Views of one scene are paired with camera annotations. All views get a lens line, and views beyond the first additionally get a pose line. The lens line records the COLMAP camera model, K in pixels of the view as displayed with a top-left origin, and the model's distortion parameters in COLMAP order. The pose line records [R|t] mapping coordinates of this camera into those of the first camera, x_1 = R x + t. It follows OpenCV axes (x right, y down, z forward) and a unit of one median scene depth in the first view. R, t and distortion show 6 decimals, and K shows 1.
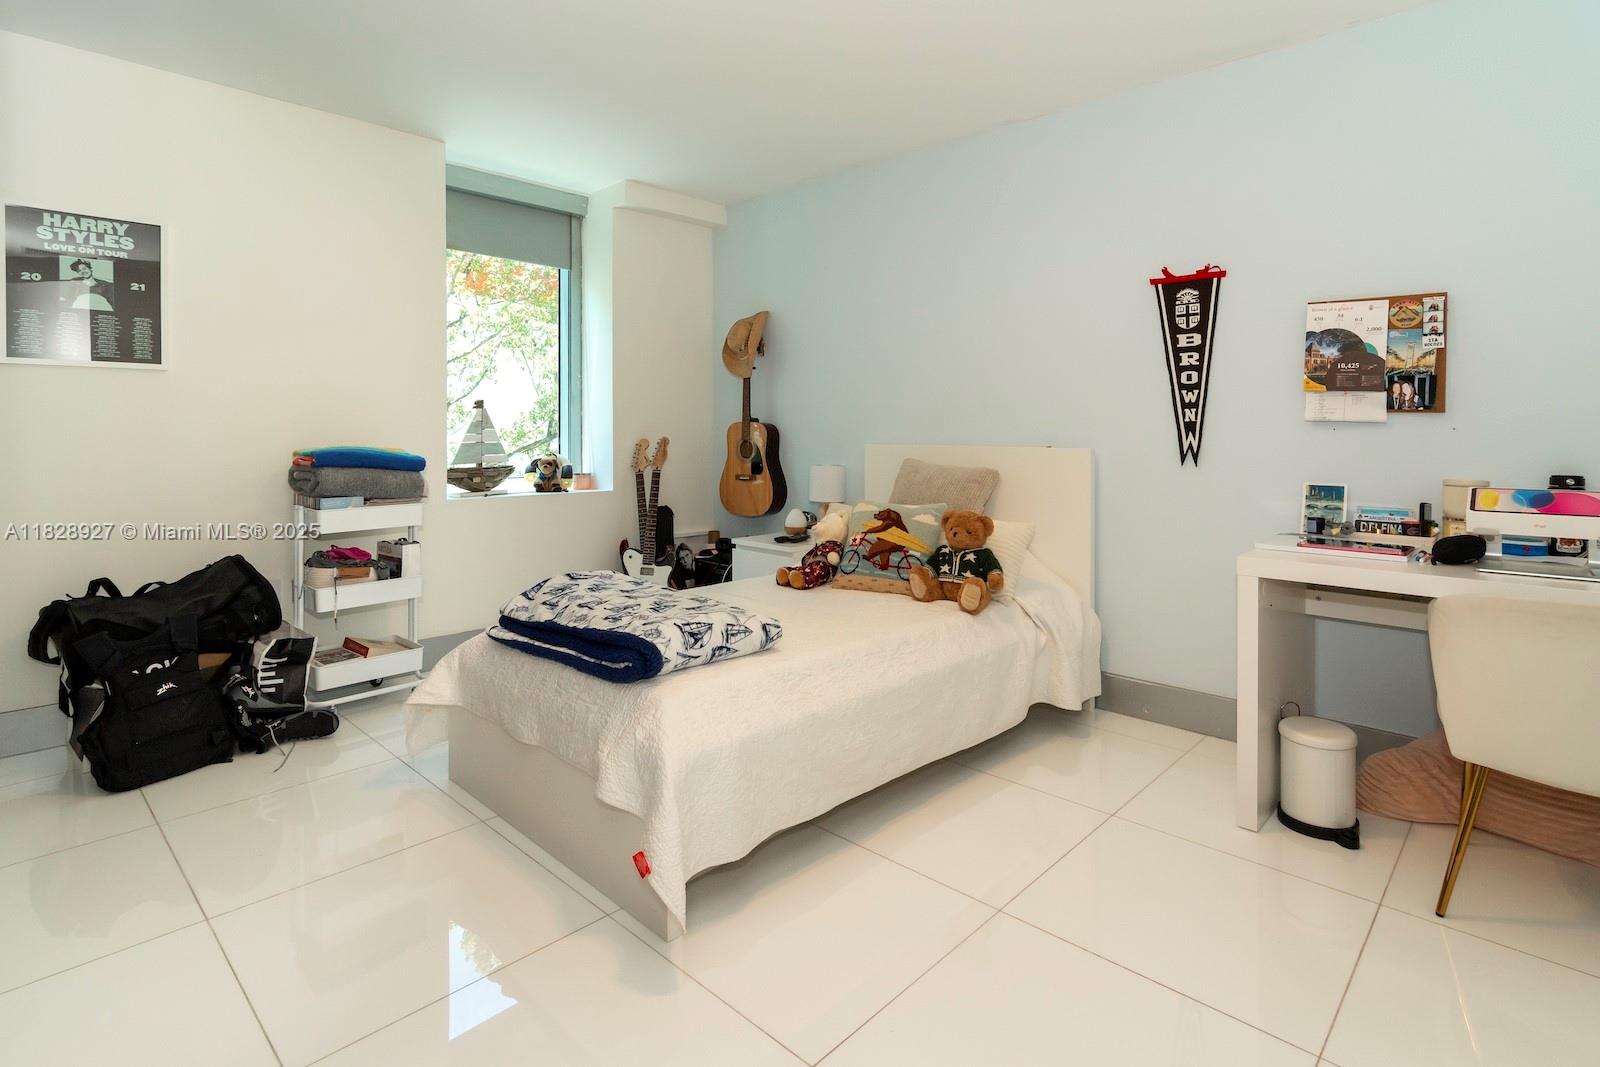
lens RADIAL K [[803.2, 0, 788.4], [0, 803.2, 437.5], [0, 0, 1]] dist [-0.003702, -0.000215]
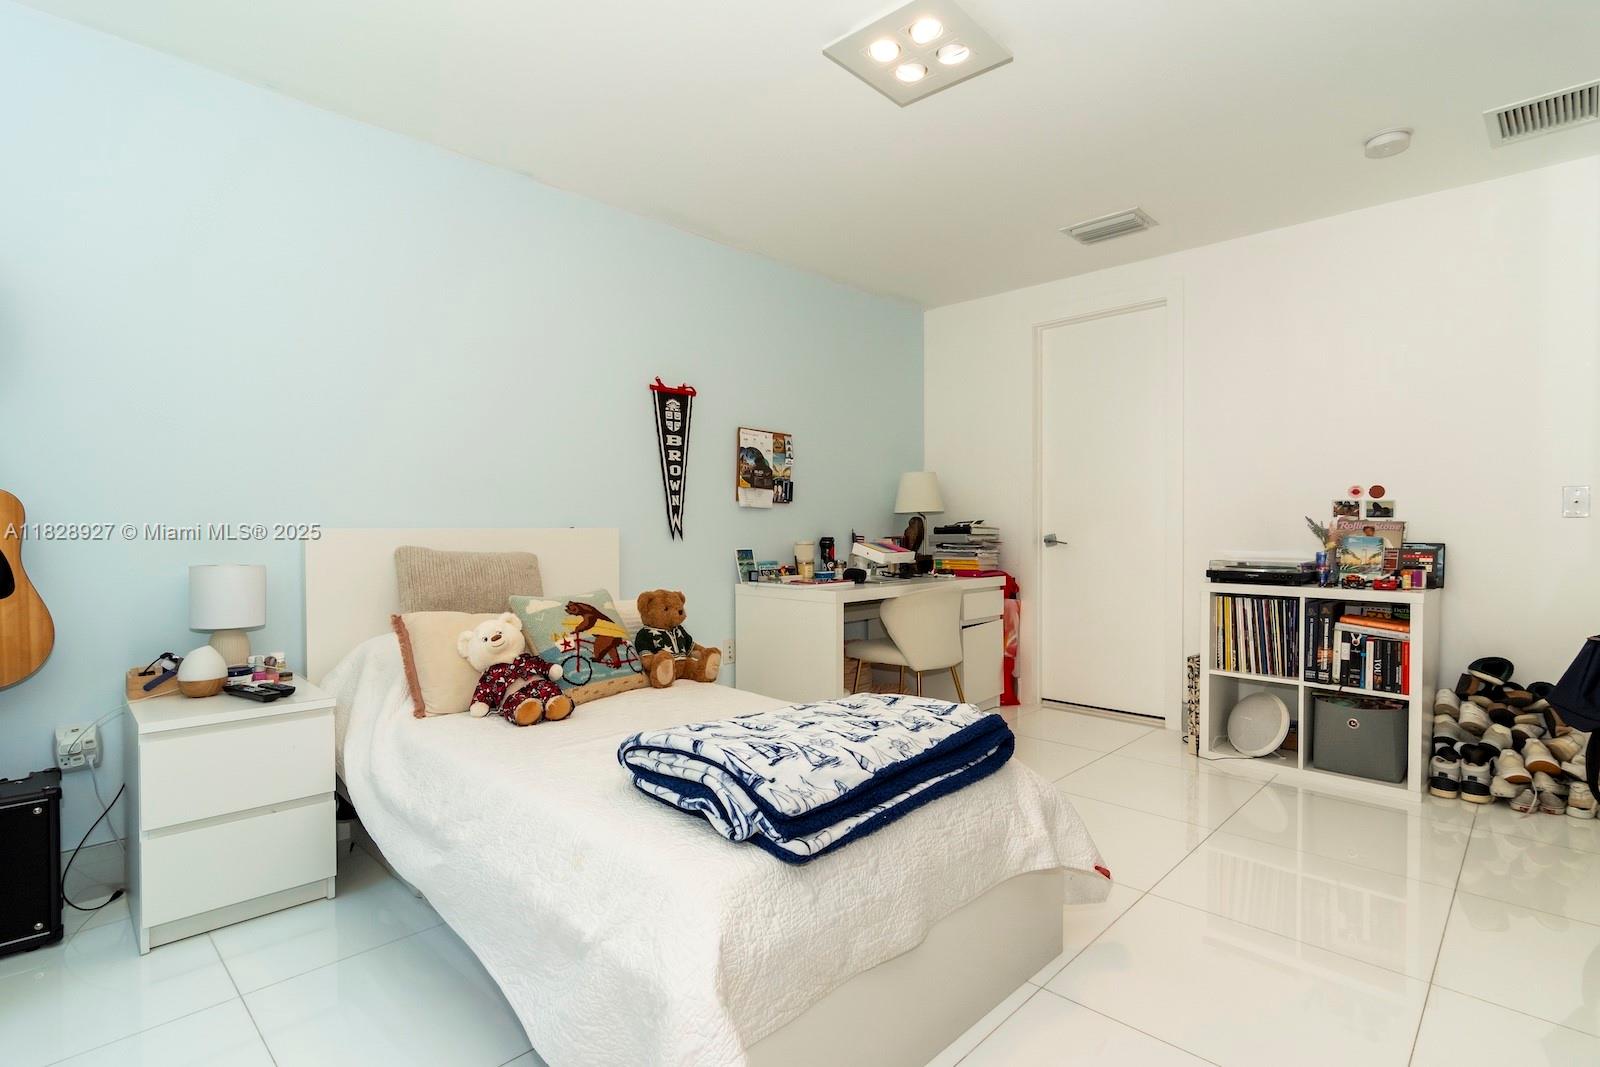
lens RADIAL K [[803.2, 0, 798.7], [0, 803.2, 531.3], [0, 0, 1]] dist [-0.003702, -0.000215]
pose [[-0.008064, -0.010798, 0.999909, -0.763094], [0.006705, 0.999919, 0.010852, 0.008434], [-0.999945, 0.006792, -0.007991, 0.819832]]
